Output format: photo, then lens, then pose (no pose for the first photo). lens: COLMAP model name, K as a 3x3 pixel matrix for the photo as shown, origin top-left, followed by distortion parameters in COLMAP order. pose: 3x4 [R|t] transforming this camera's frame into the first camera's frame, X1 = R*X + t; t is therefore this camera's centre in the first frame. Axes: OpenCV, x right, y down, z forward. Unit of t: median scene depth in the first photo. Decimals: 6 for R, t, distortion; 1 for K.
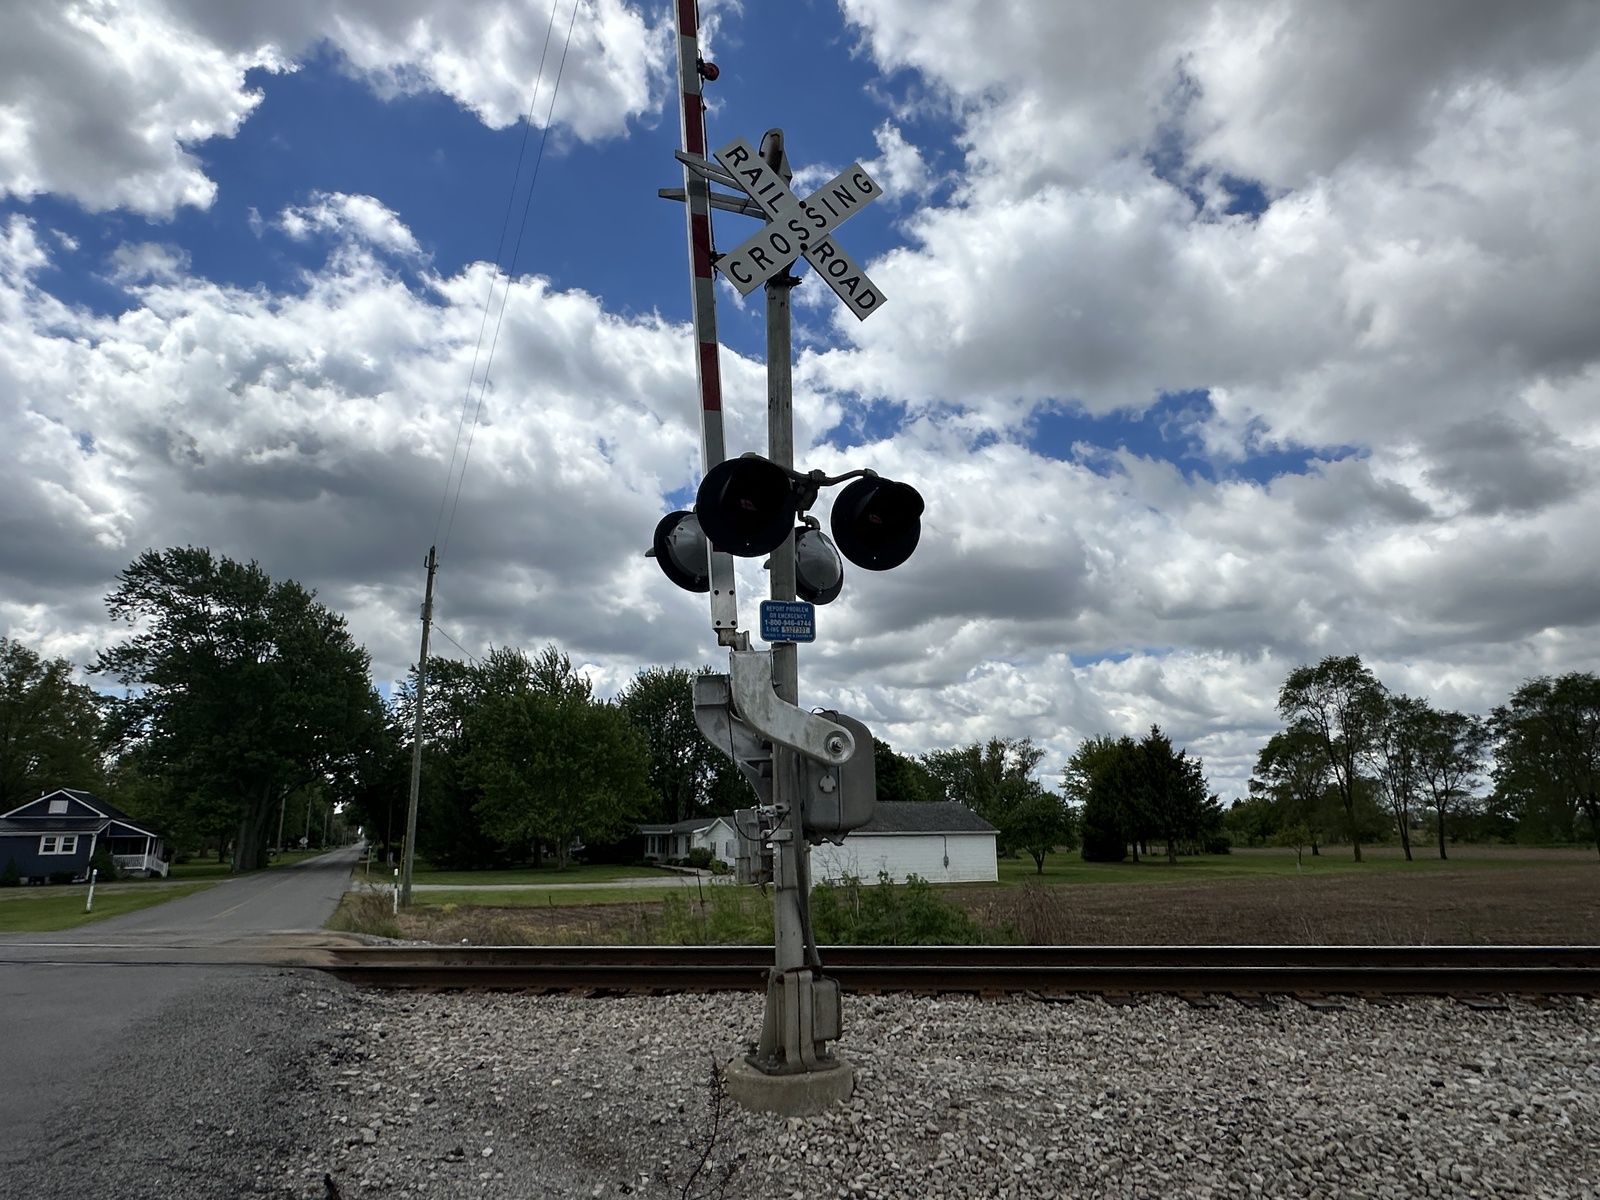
lens RADIAL K [[923.4, 0, 809.5], [0, 923.4, 602.1], [0, 0, 1]] dist [-0.007428, 0.004414]
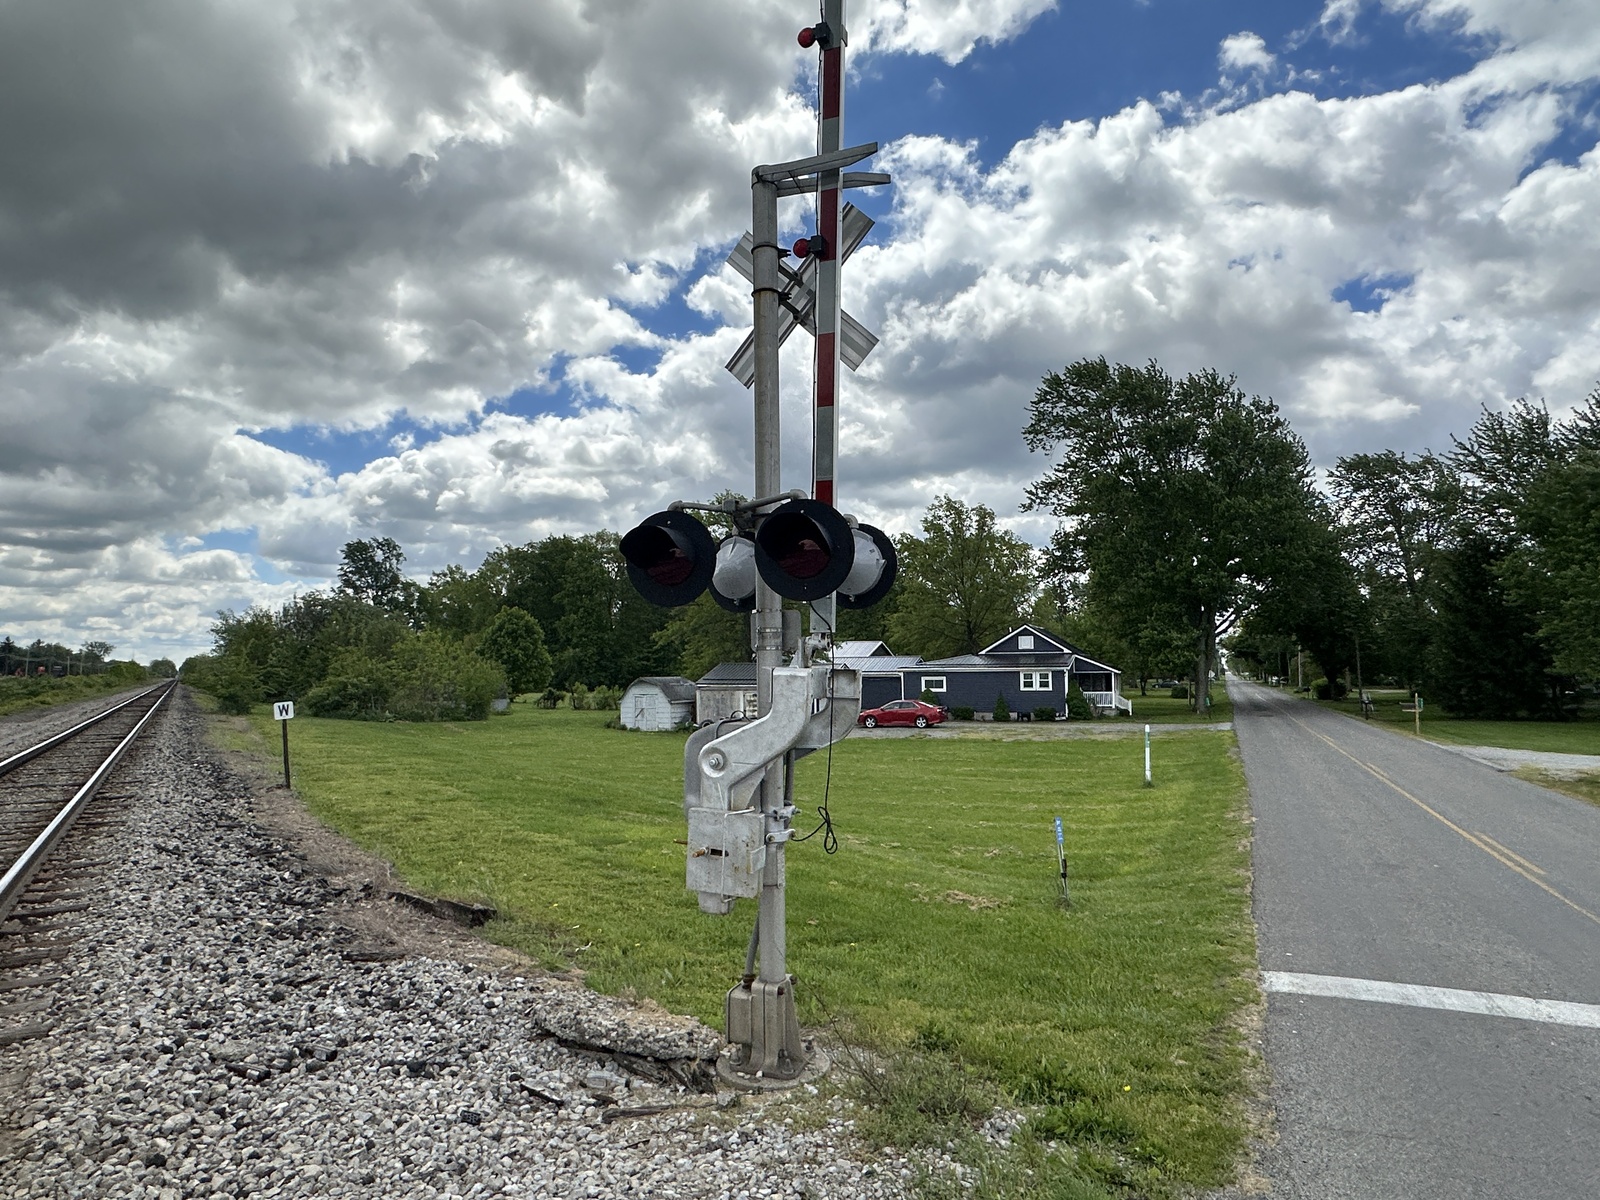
lens RADIAL K [[923.4, 0, 809.5], [0, 923.4, 602.1], [0, 0, 1]] dist [-0.007428, 0.004414]
pose [[0.654106, -0.050934, -0.754686, -0.224158], [0.182081, 0.978994, 0.091742, 0.049400], [0.734160, -0.197423, 0.649641, 0.206307]]
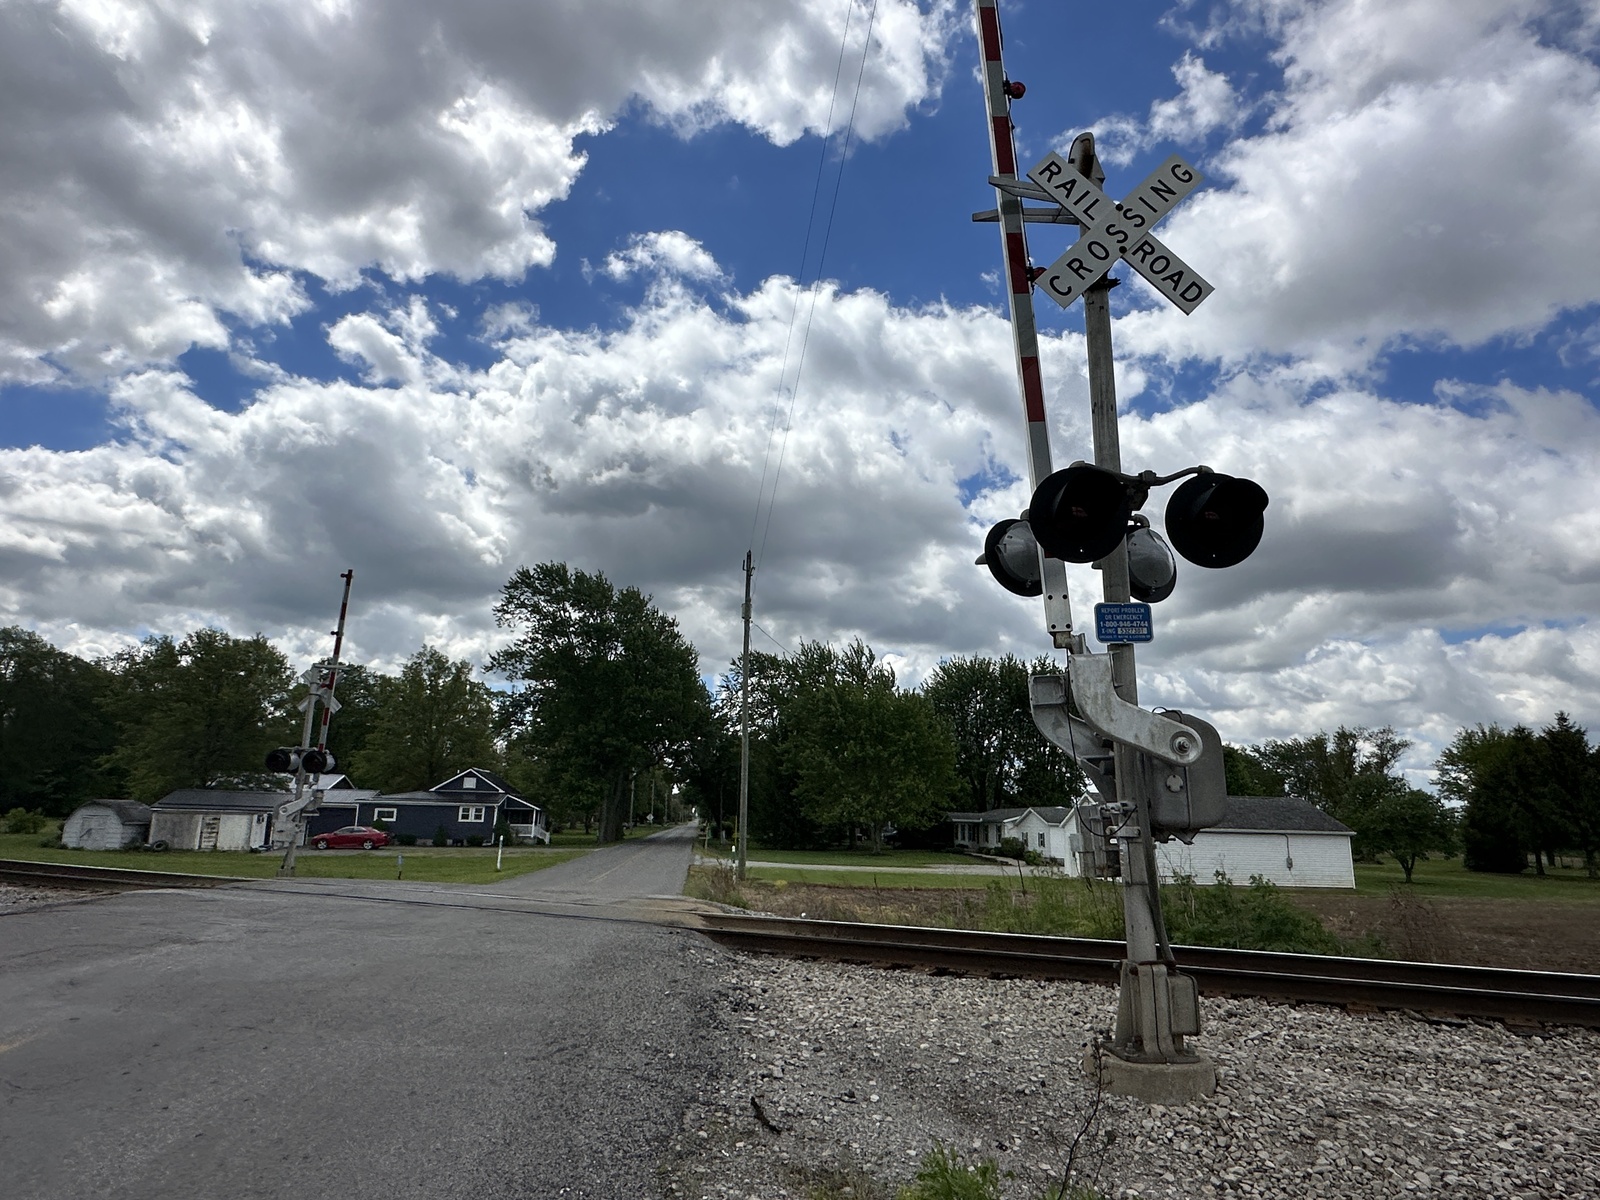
lens RADIAL K [[925.1, 0, 804.9], [0, 925.1, 613.4], [0, 0, 1]] dist [-0.002063, 0.001755]
pose [[0.946593, -0.037346, -0.320260, -0.001371], [0.045280, 0.998823, 0.017361, -0.001017], [0.319235, -0.030936, 0.947170, -0.003393]]
